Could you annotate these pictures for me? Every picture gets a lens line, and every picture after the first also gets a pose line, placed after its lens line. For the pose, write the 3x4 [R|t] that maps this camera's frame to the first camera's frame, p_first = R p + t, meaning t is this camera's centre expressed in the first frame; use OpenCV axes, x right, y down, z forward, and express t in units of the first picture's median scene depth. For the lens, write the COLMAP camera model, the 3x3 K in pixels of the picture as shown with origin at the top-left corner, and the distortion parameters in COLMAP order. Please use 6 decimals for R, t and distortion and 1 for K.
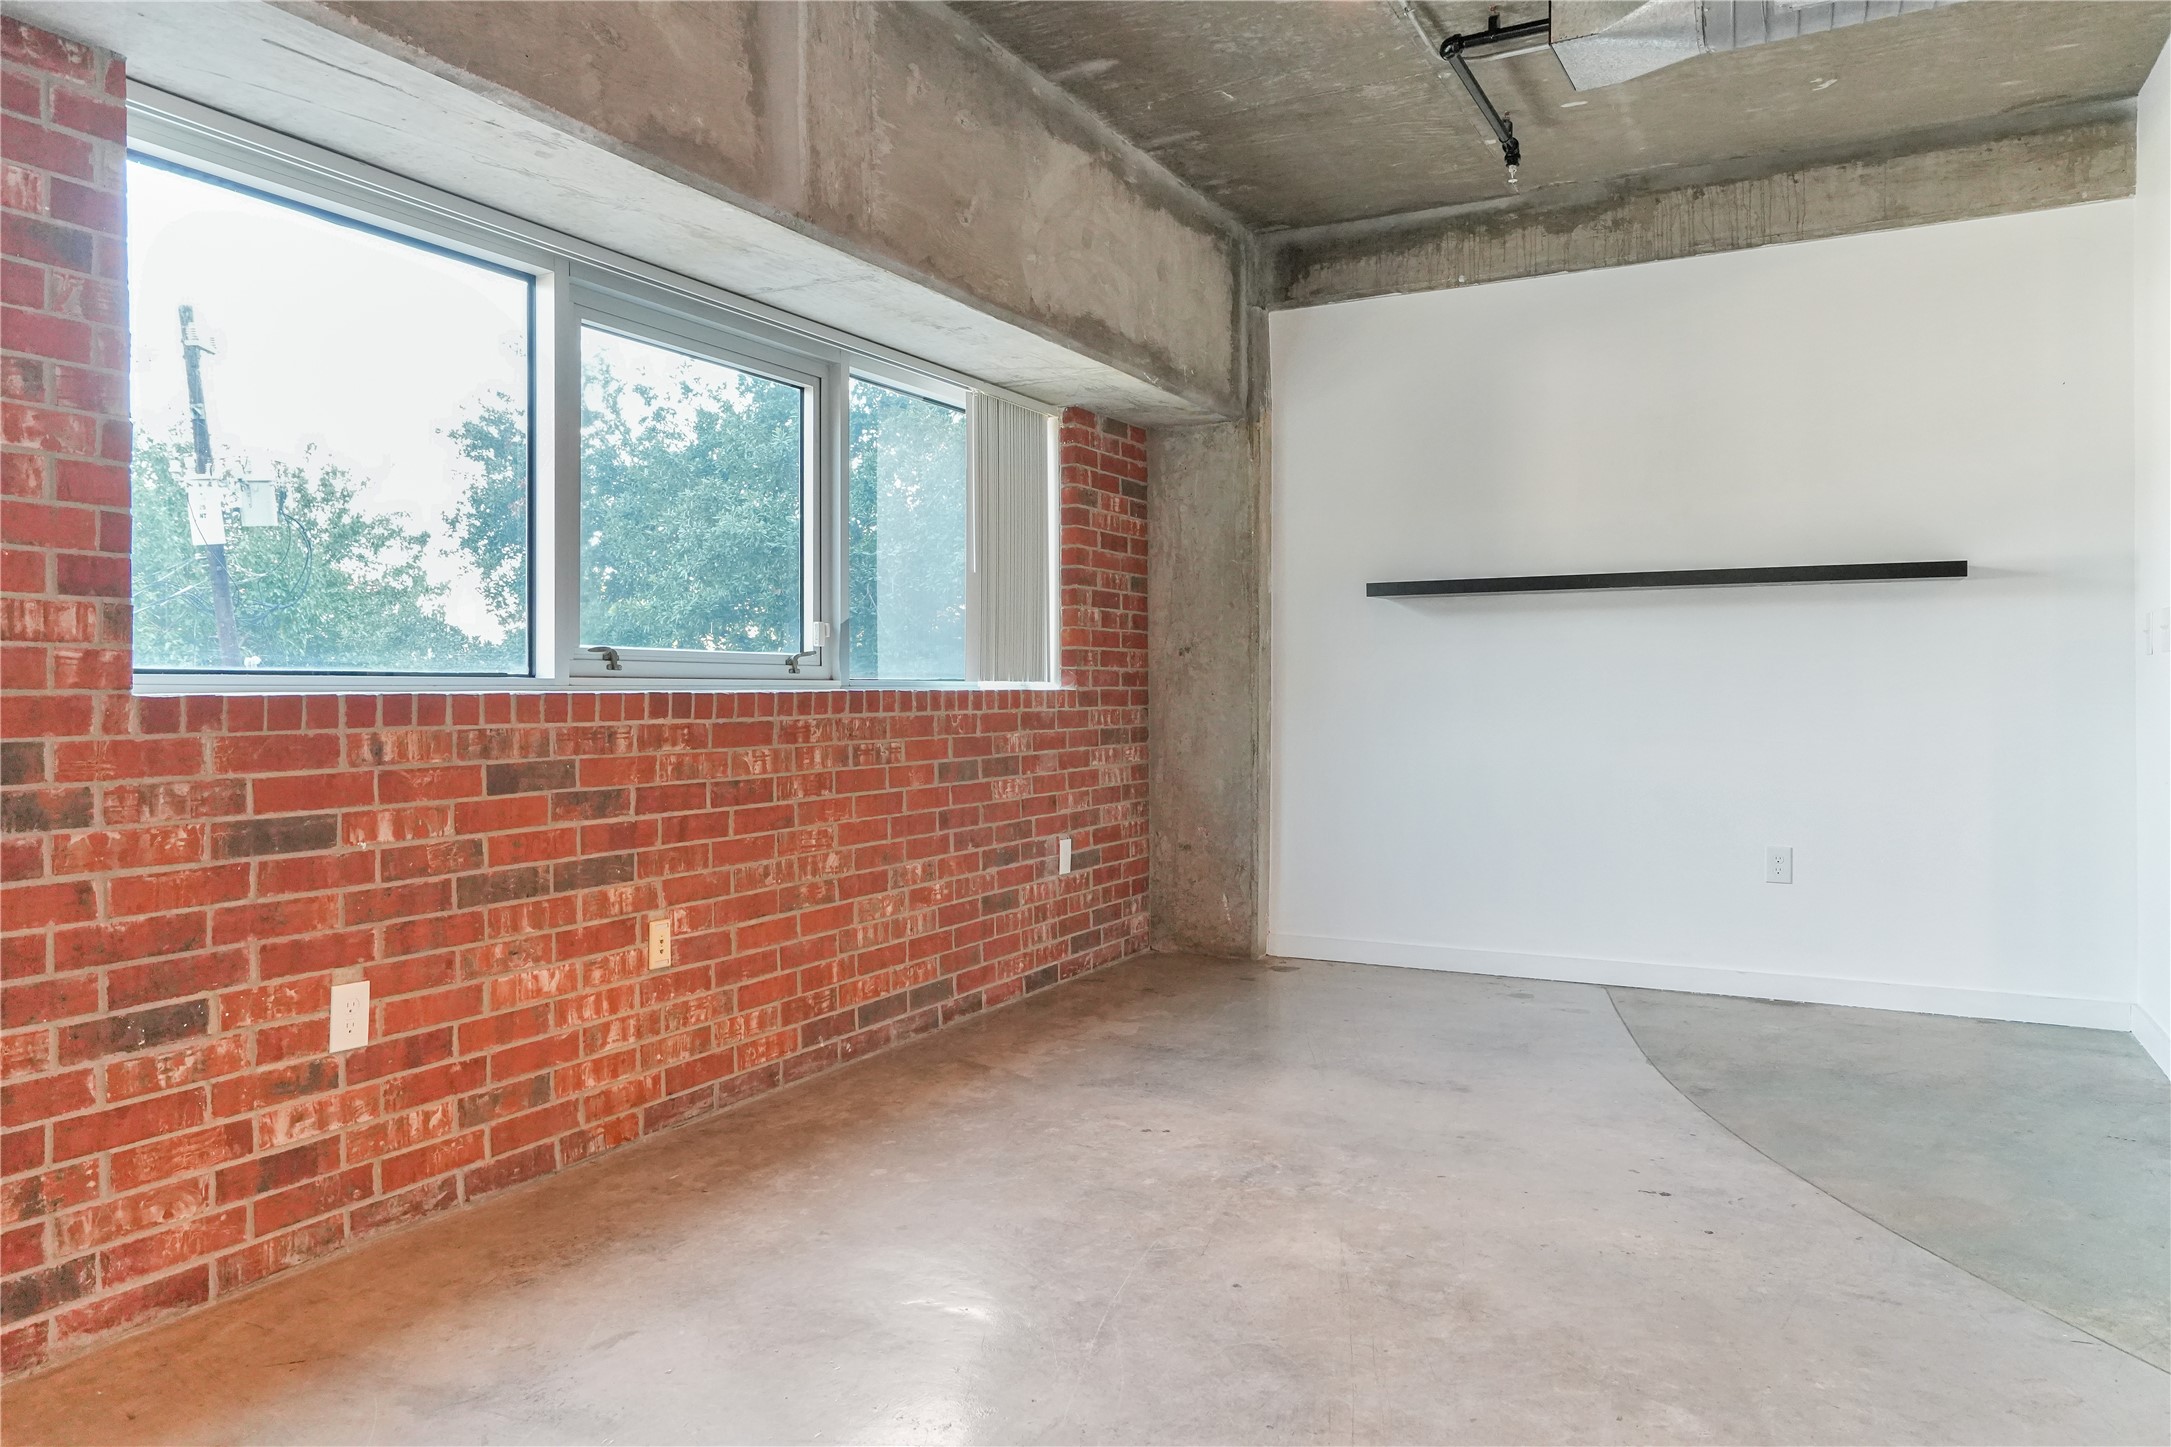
lens RADIAL K [[1464.1, 0, 1081.4], [0, 1464.1, 689.4], [0, 0, 1]] dist [-0.004439, 0.017252]
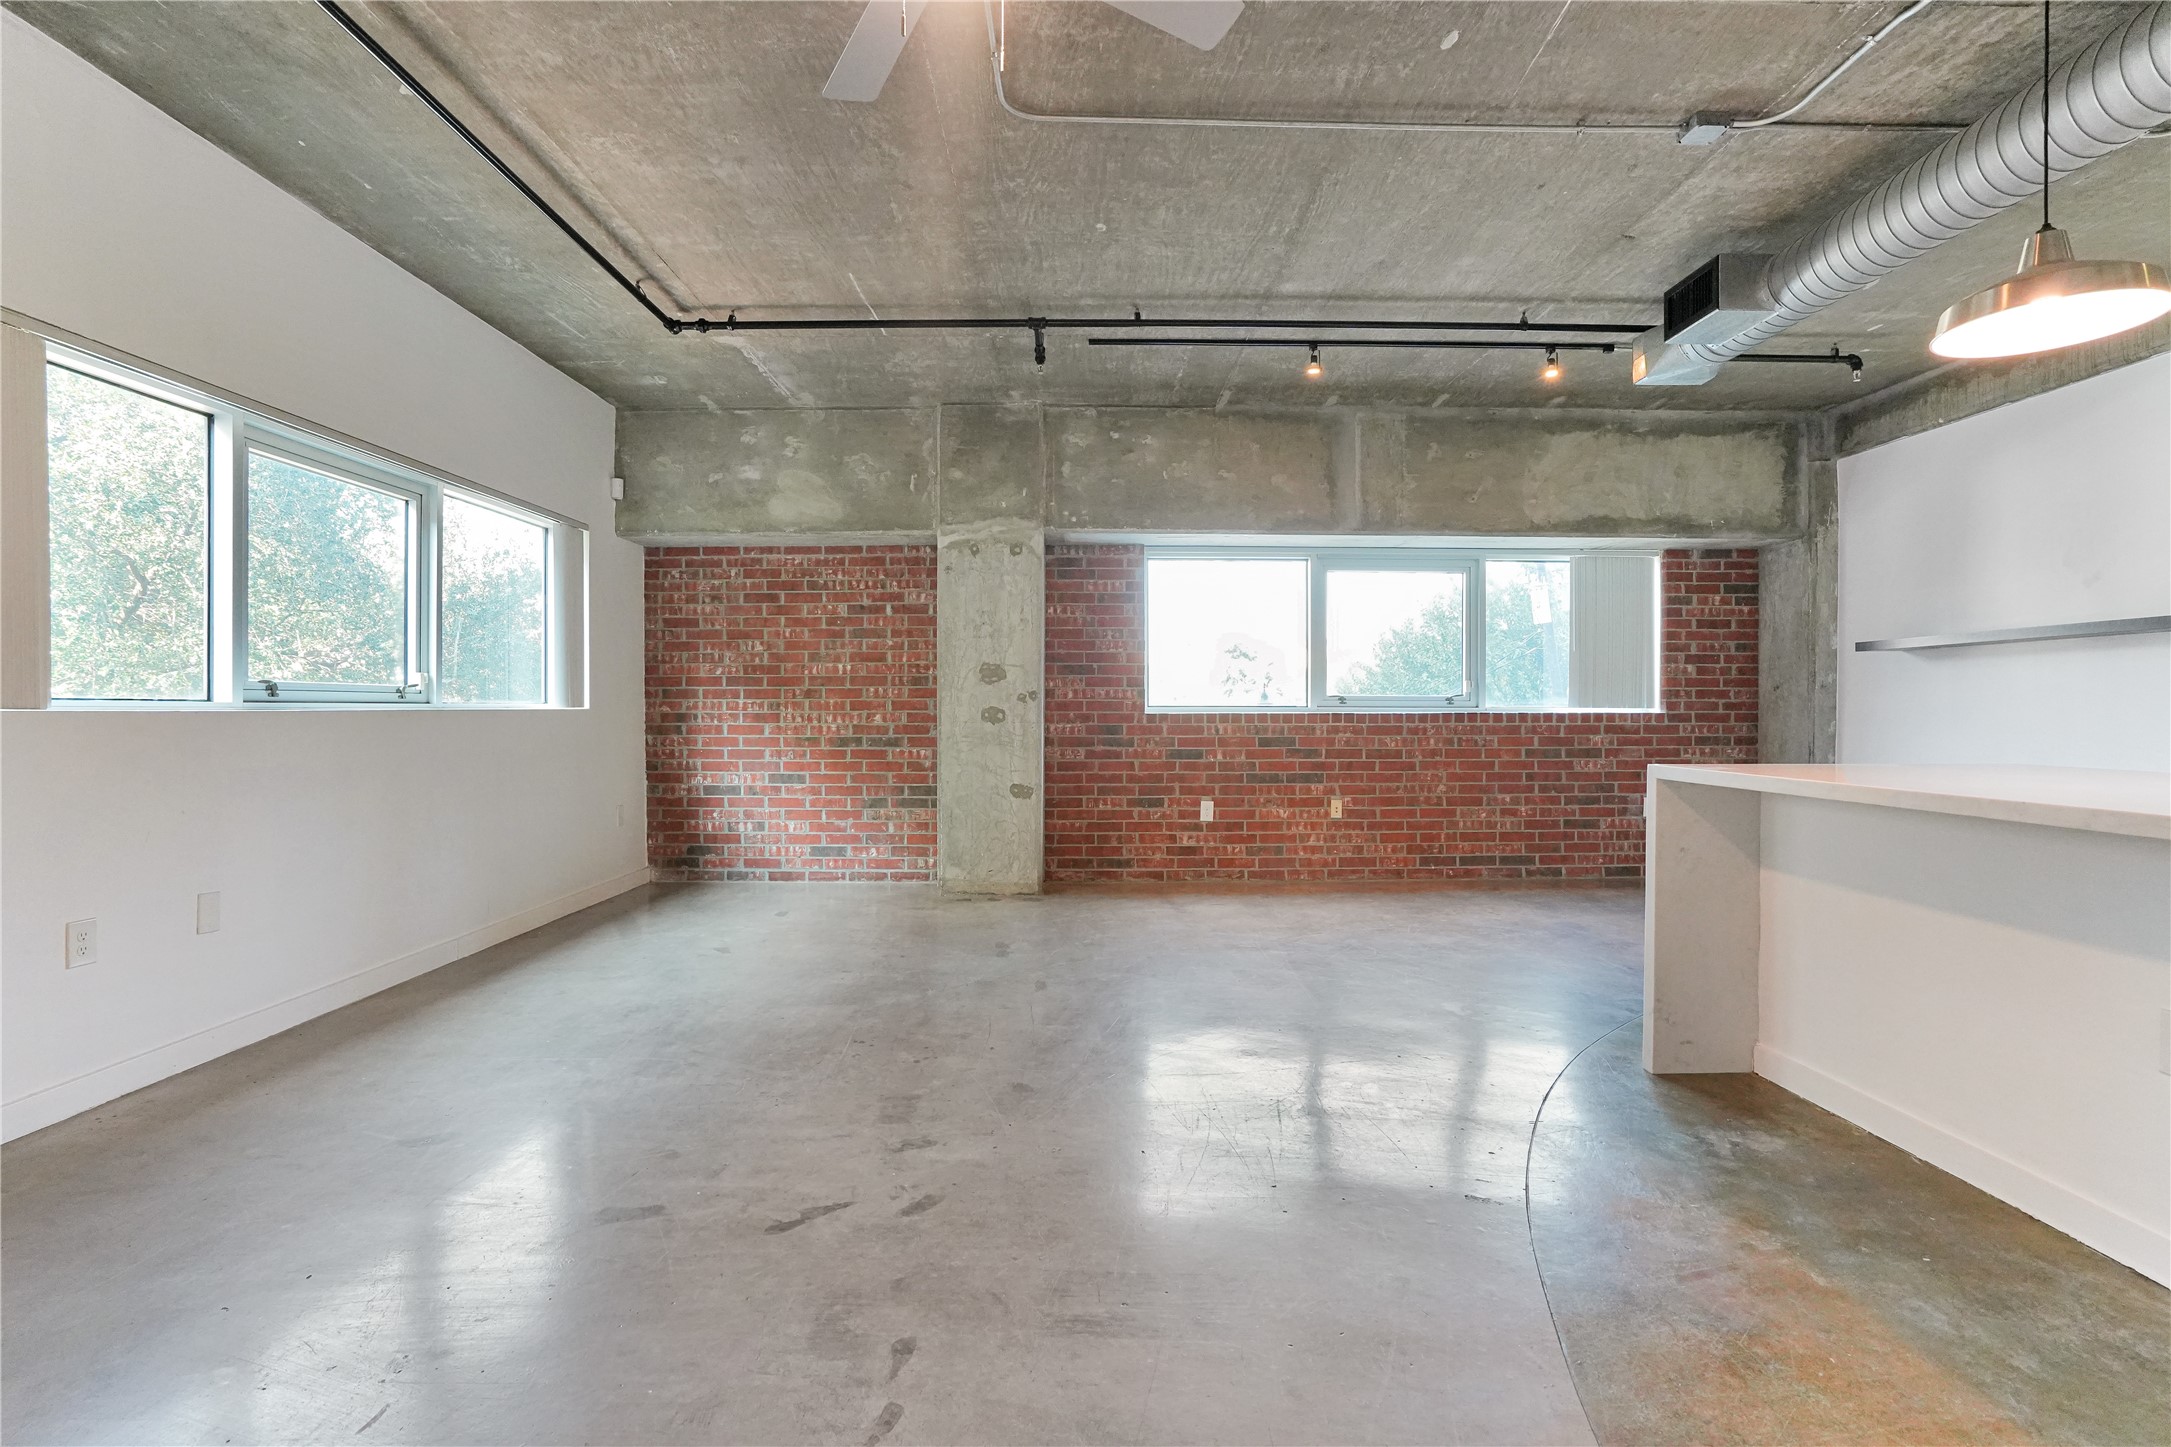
lens RADIAL K [[1035.5, 0, 1077.5], [0, 1035.5, 719.5], [0, 0, 1]] dist [-0.051250, 0.022681]
pose [[0.473648, 0.012656, -0.880624, 1.092598], [-0.001409, 0.999906, 0.013613, -0.010840], [0.880713, -0.005207, 0.473621, -0.277279]]
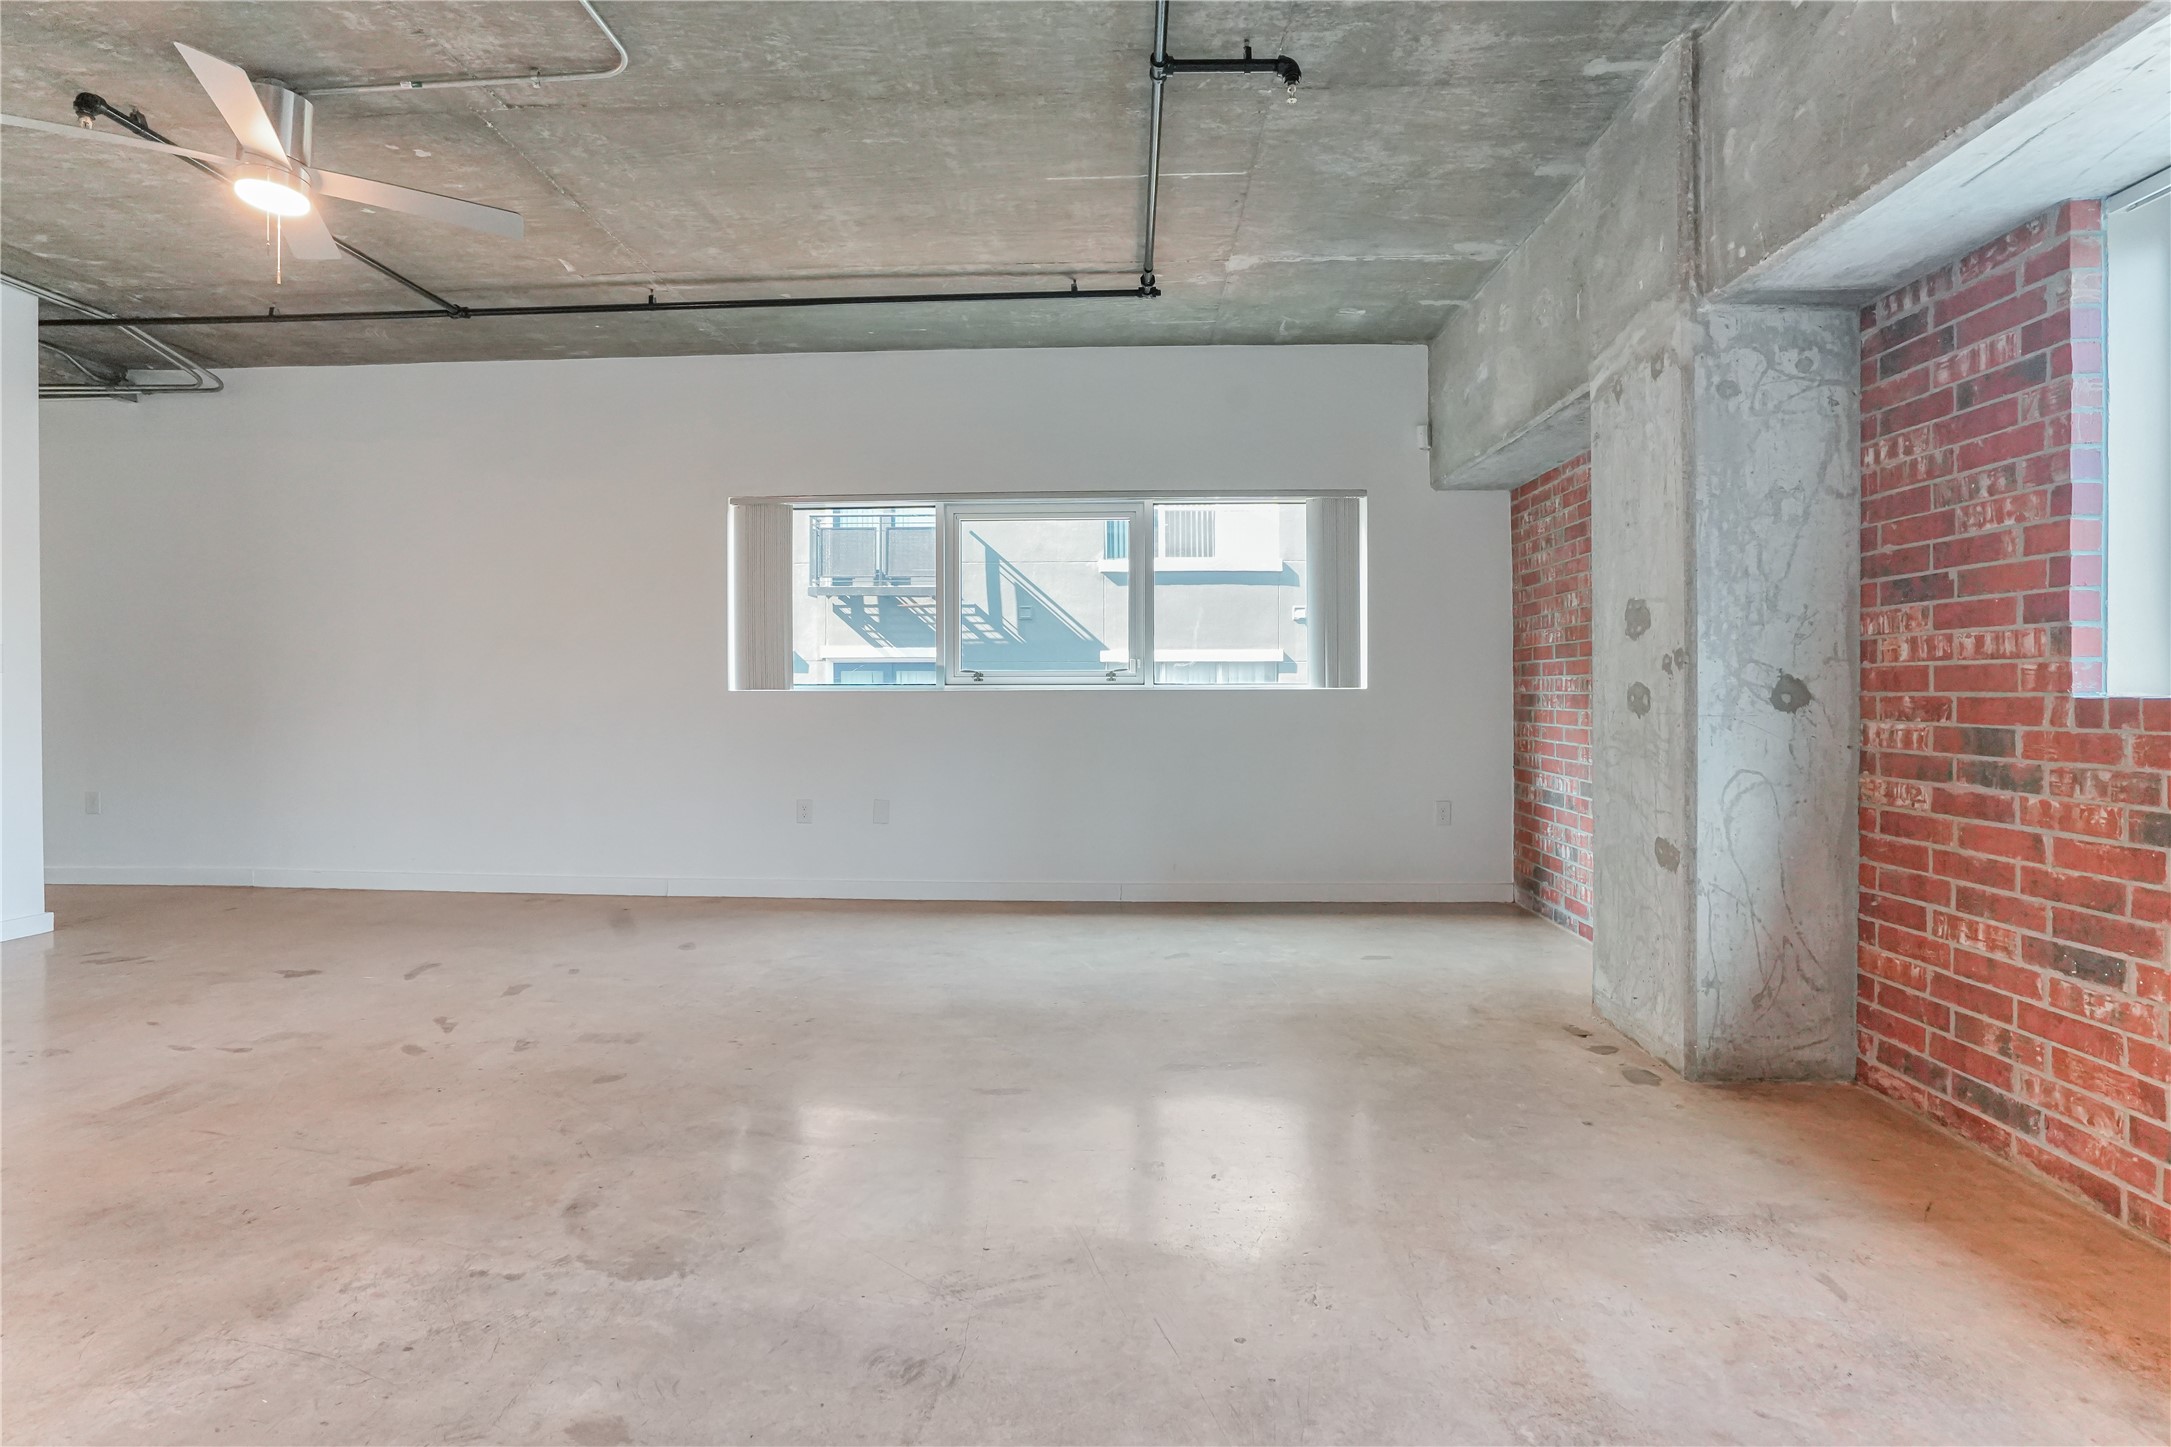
lens RADIAL K [[1035.5, 0, 1079.5], [0, 1035.5, 706.6], [0, 0, 1]] dist [-0.051250, 0.022681]
pose [[-0.902769, 0.010286, -0.430002, 0.343131], [0.004853, 0.999894, 0.013729, -0.002585], [0.430097, 0.010307, -0.902724, 0.963388]]
